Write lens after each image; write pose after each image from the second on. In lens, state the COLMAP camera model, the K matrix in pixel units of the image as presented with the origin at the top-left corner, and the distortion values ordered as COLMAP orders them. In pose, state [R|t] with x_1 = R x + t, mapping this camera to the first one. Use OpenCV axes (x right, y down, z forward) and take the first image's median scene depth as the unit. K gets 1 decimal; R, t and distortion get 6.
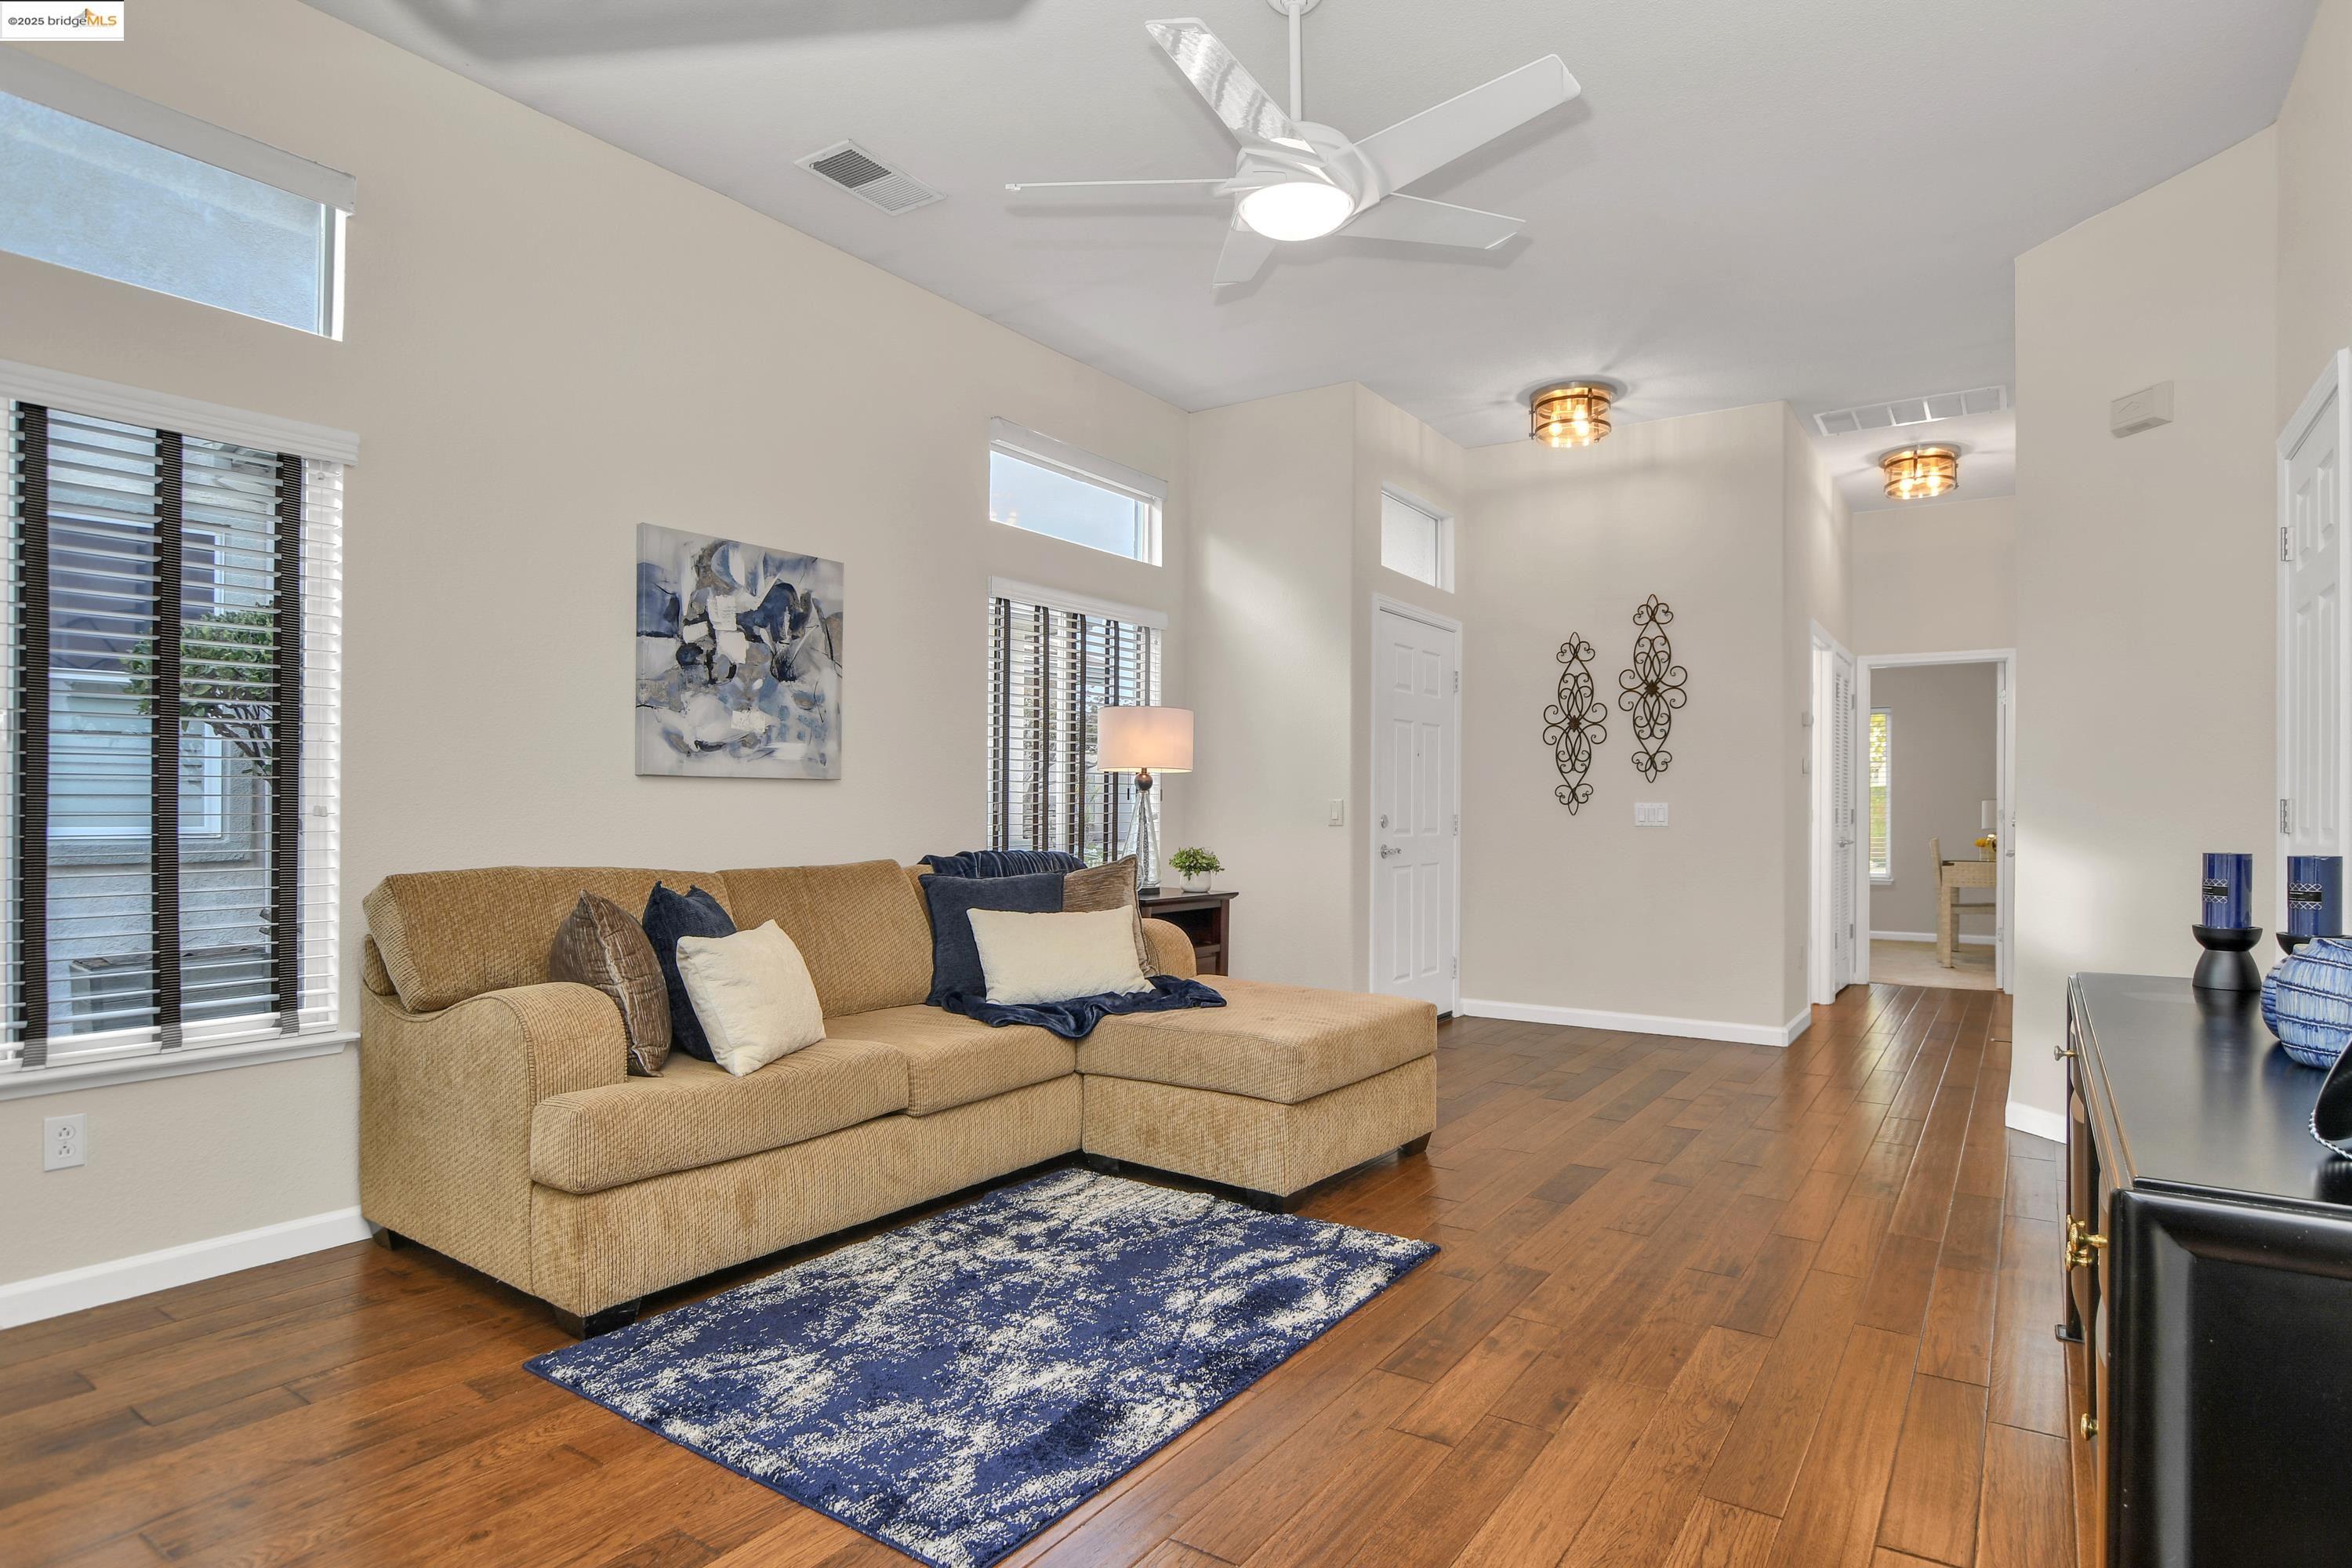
lens RADIAL K [[1270.0, 0, 1175.1], [0, 1270.0, 801.2], [0, 0, 1]] dist [-0.008179, 0.001238]
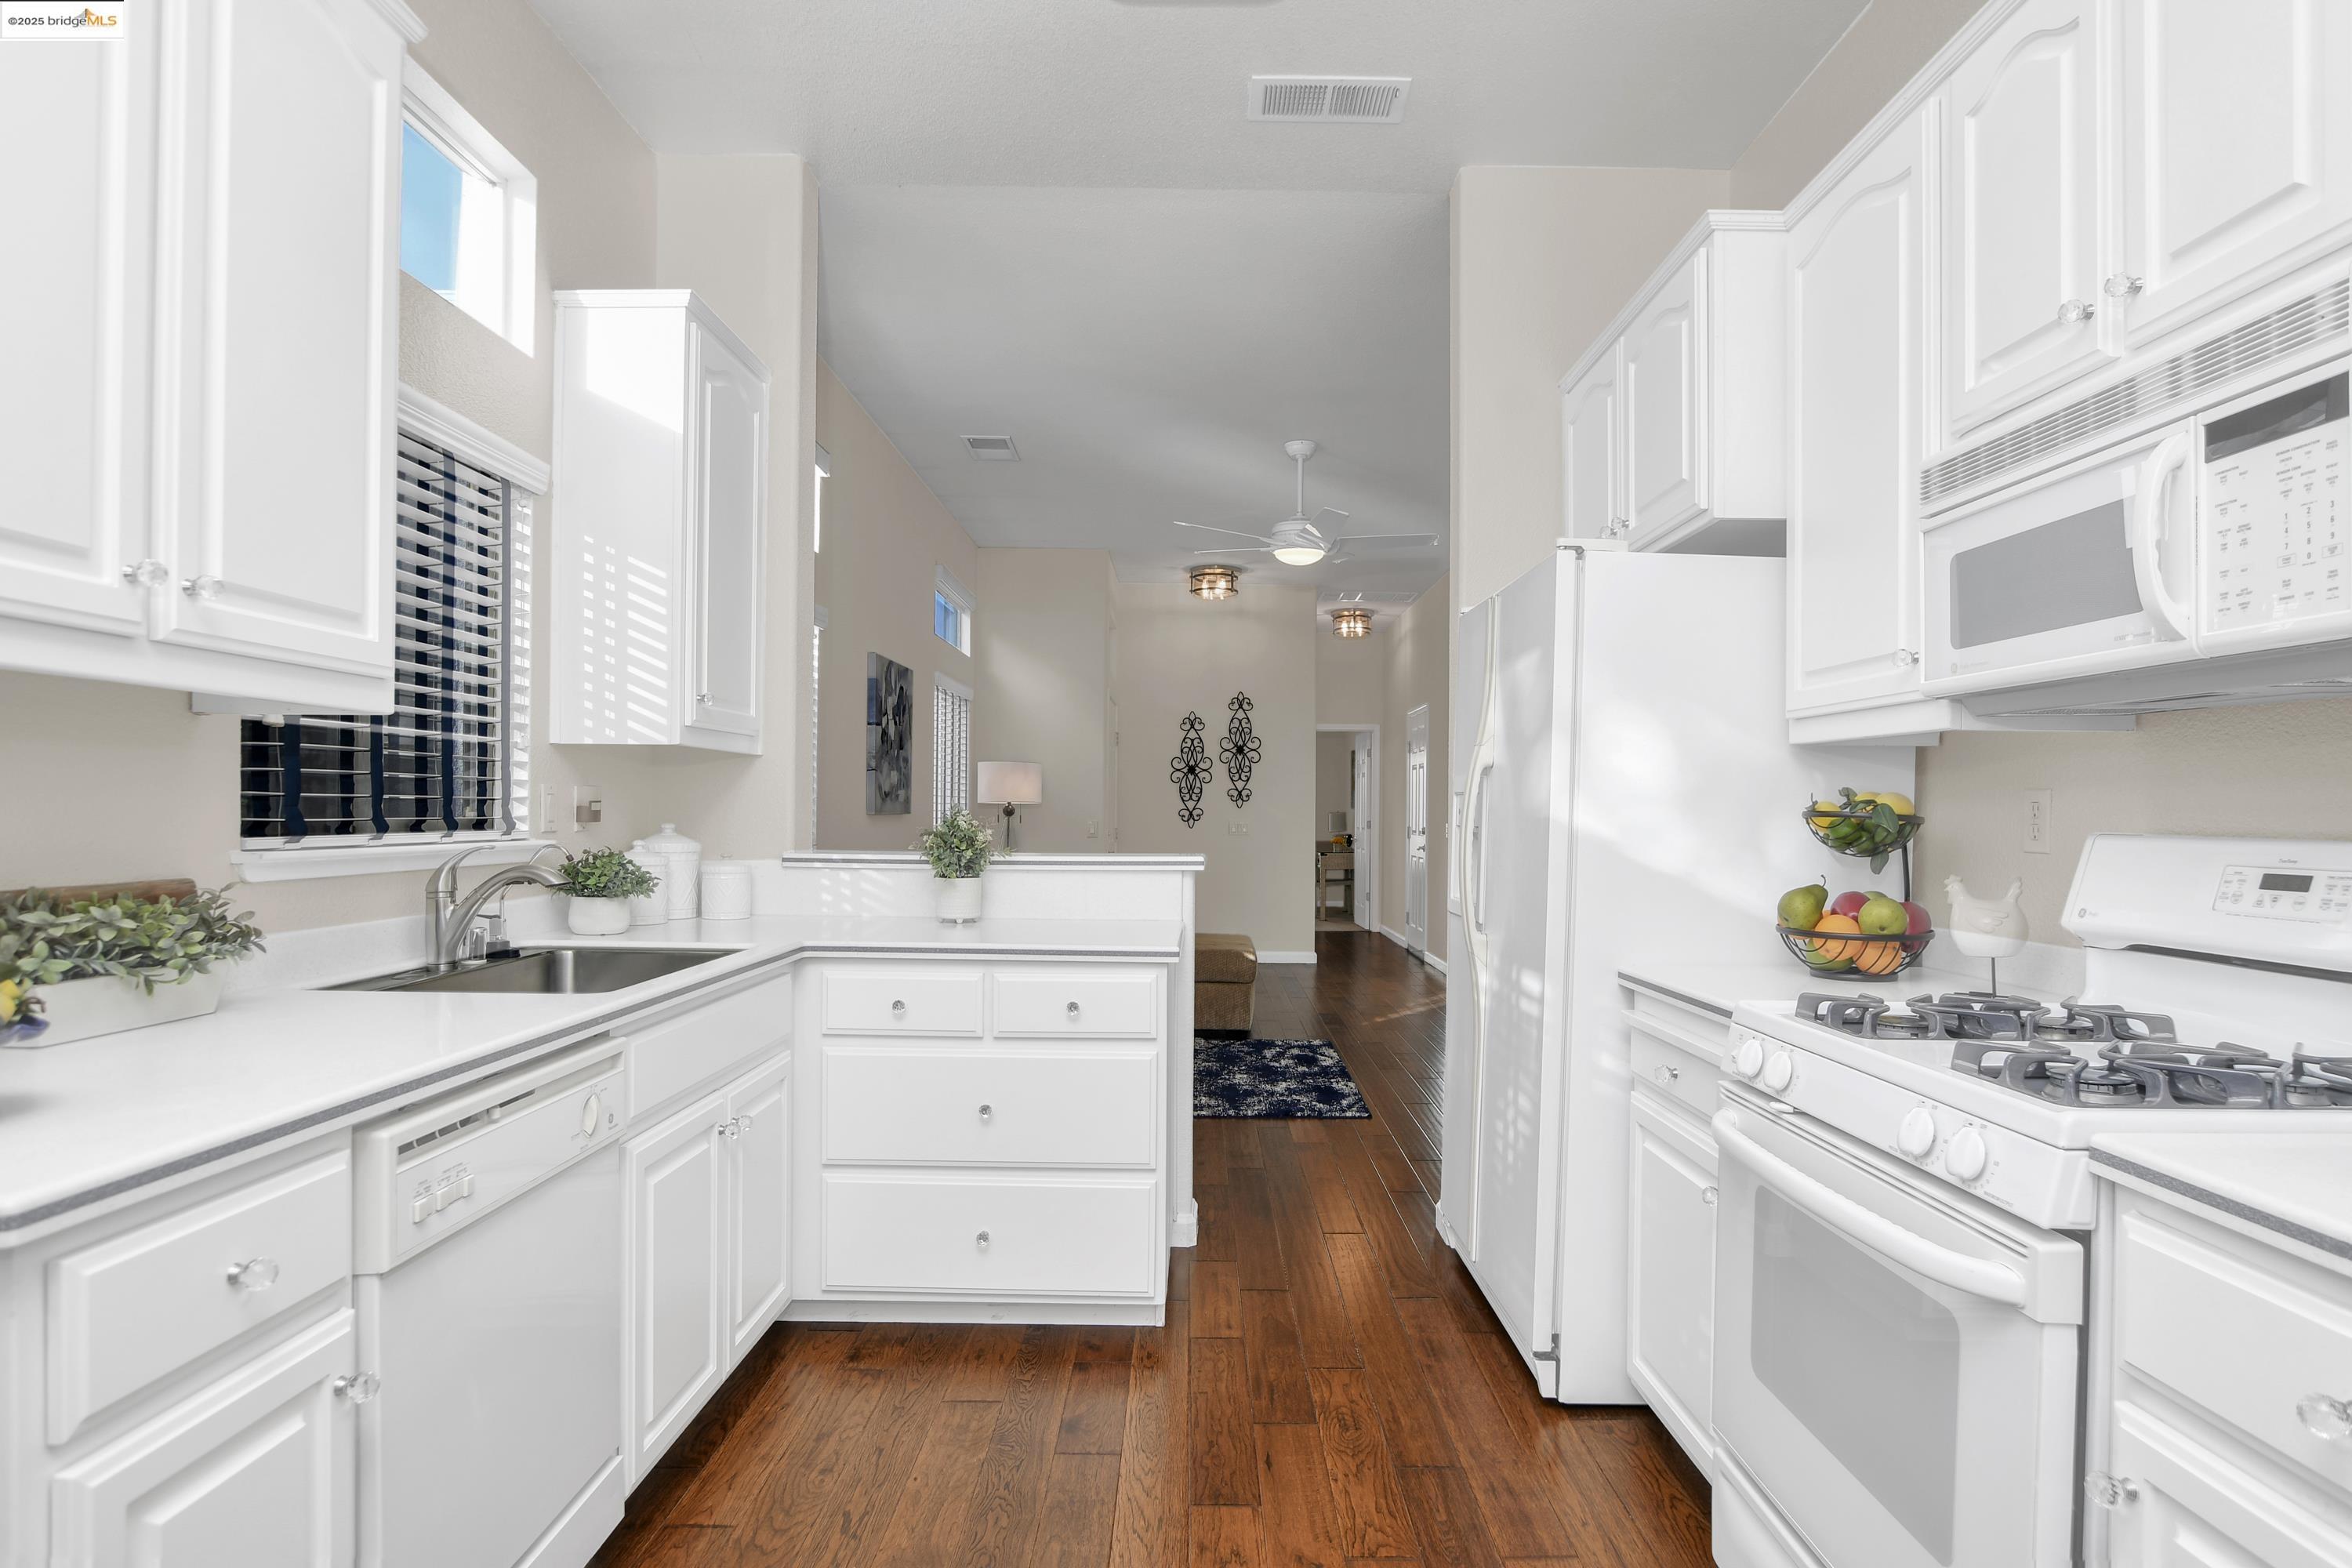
lens RADIAL K [[1270.0, 0, 1177.3], [0, 1270.0, 790.7], [0, 0, 1]] dist [-0.008179, 0.001238]
pose [[0.836636, 0.006098, 0.547725, -0.576980], [-0.000734, 0.999950, -0.010012, -0.020328], [-0.547759, 0.007975, 0.836598, -0.309585]]
